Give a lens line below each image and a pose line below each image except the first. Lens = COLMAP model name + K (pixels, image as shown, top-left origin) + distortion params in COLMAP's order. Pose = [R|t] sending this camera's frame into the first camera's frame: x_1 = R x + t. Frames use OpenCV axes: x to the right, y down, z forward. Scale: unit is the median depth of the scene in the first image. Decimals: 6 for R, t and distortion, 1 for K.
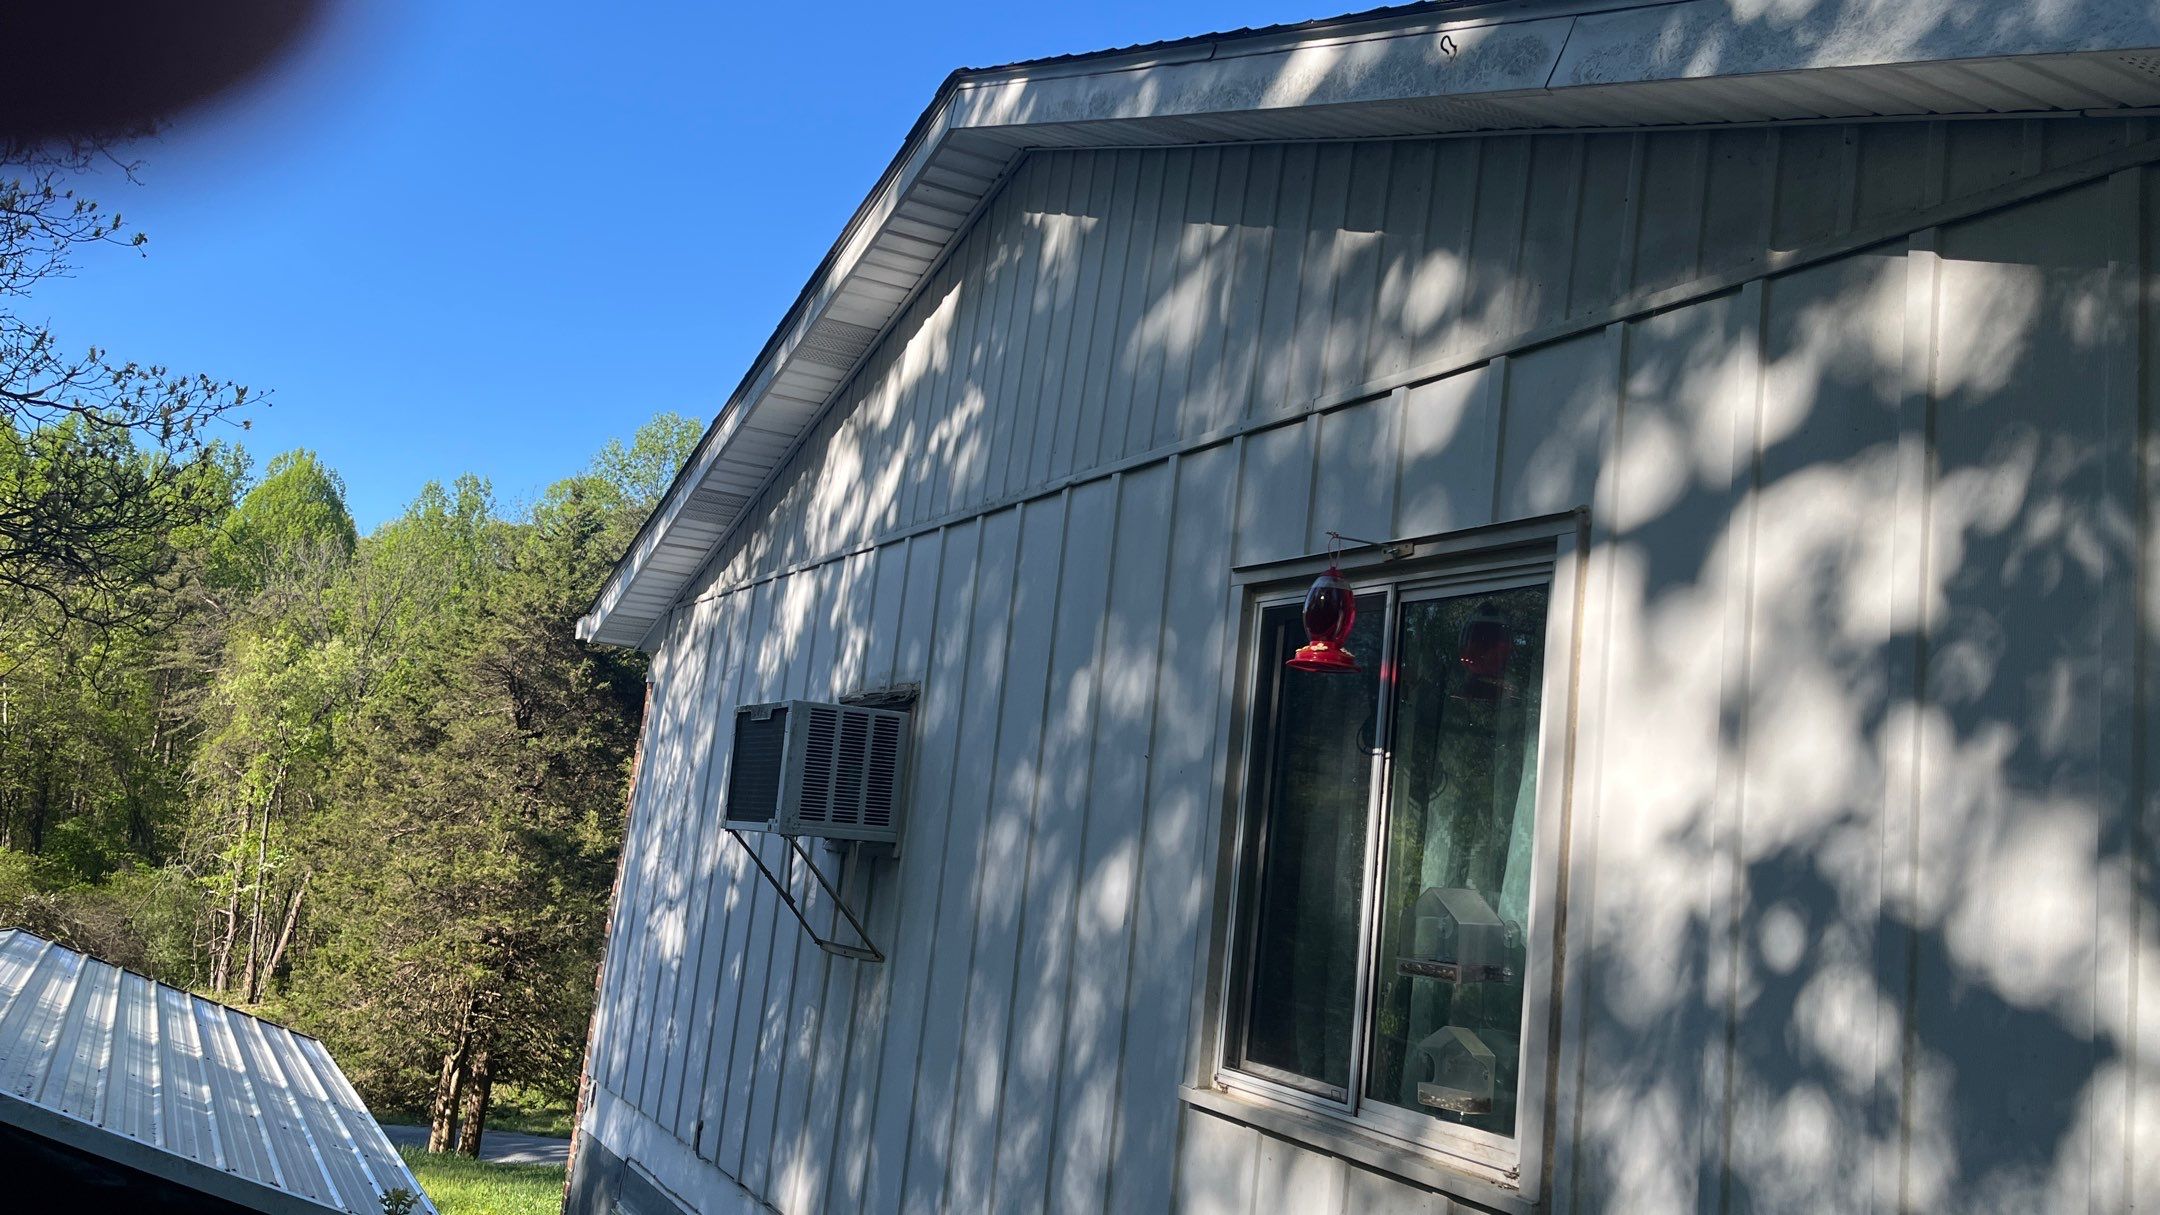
lens RADIAL K [[1653.0, 0, 1072.8], [0, 1653.0, 814.2], [0, 0, 1]] dist [0.031621, 0.008645]
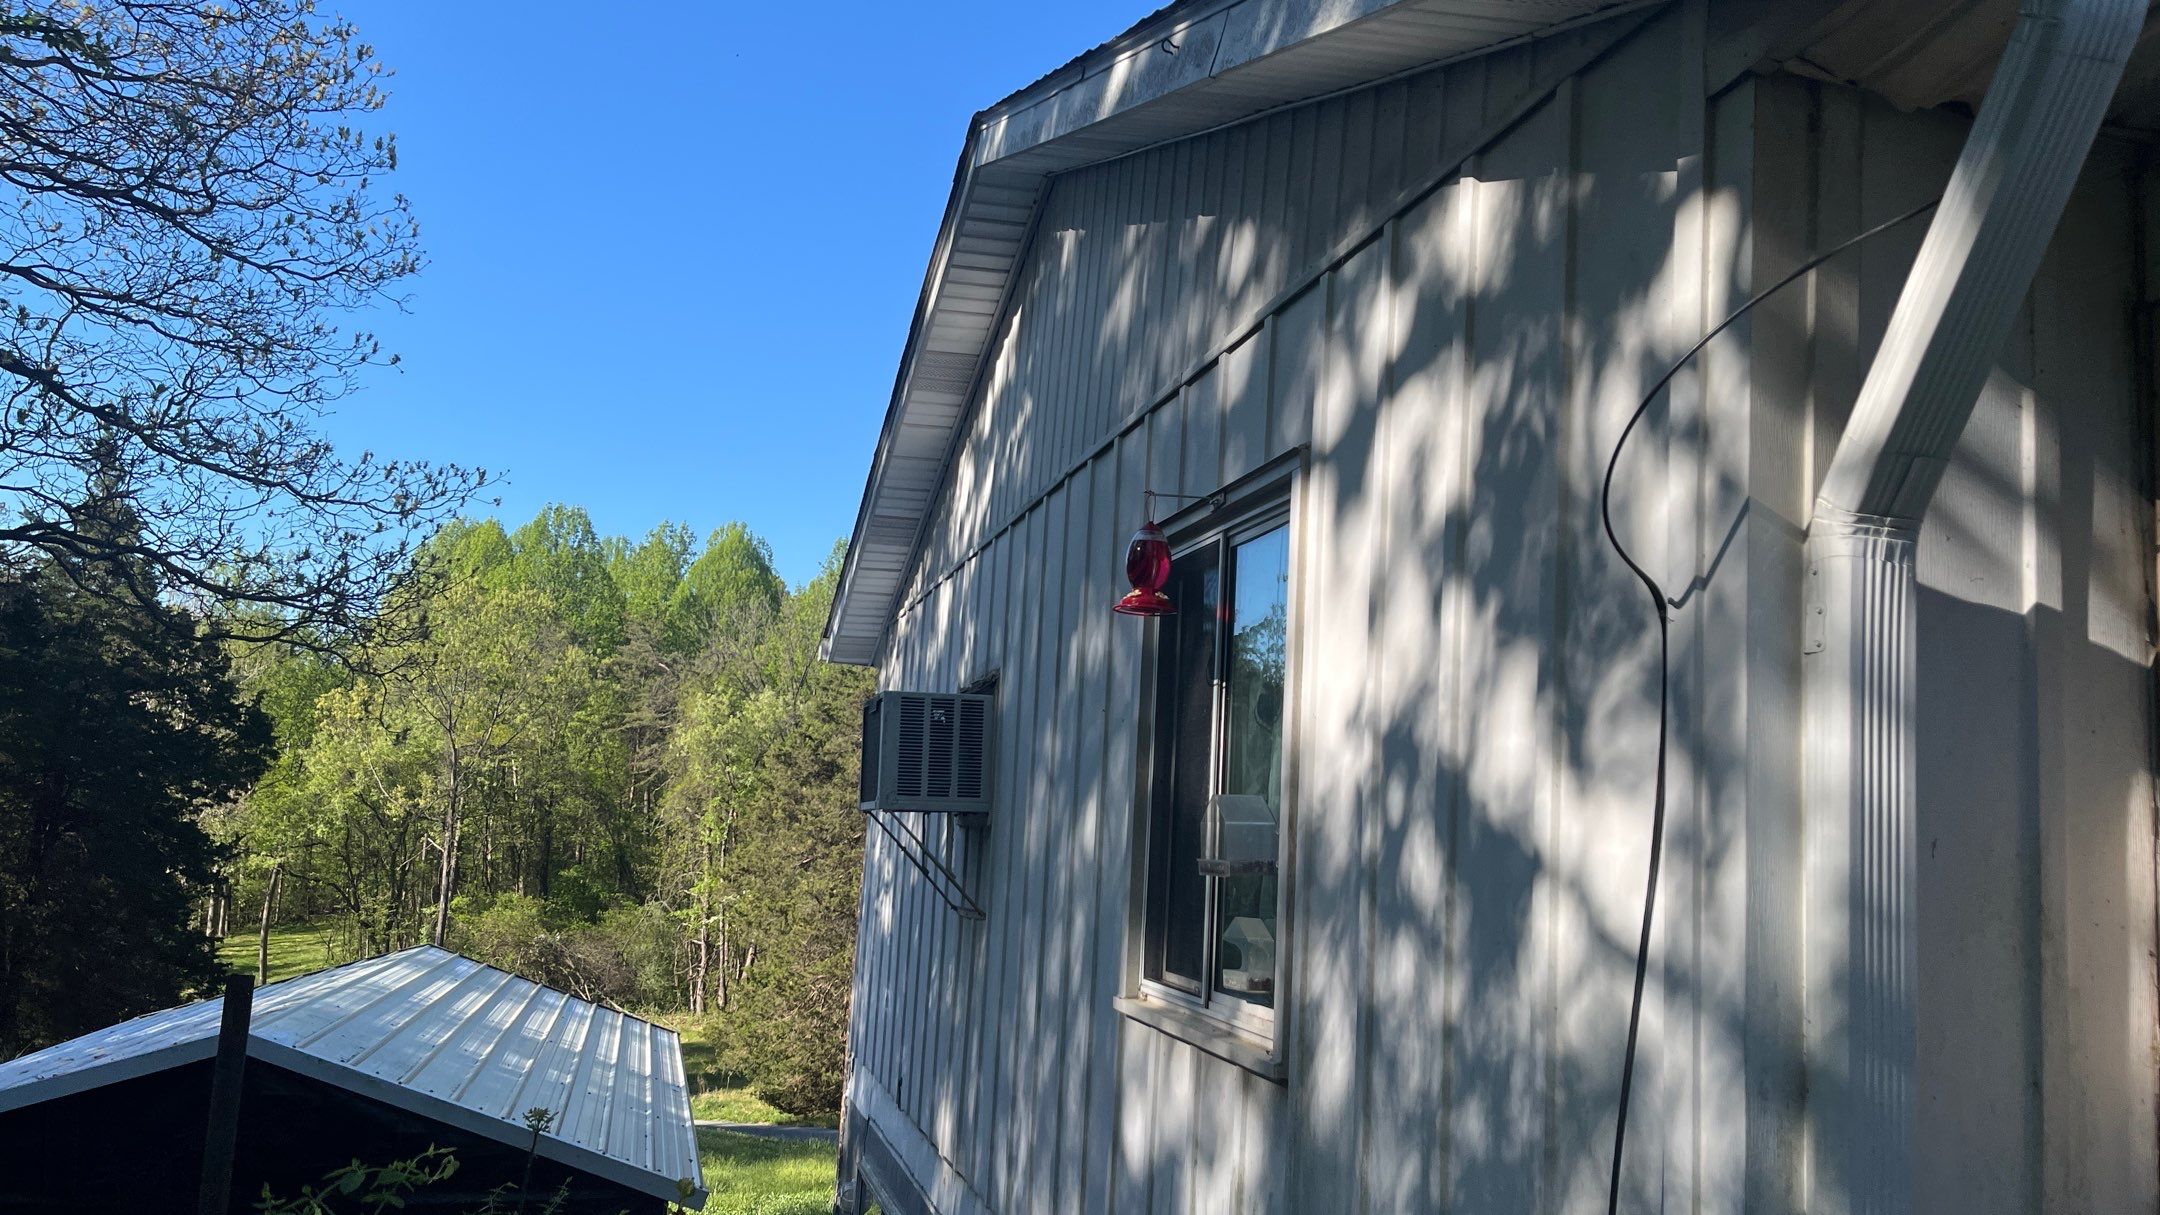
lens RADIAL K [[1653.0, 0, 1072.8], [0, 1653.0, 814.2], [0, 0, 1]] dist [0.031621, 0.008645]
pose [[0.964502, -0.057688, -0.257698, 0.227873], [0.055539, 0.998334, -0.015617, 0.040473], [0.258170, 0.000751, 0.966099, -0.060077]]
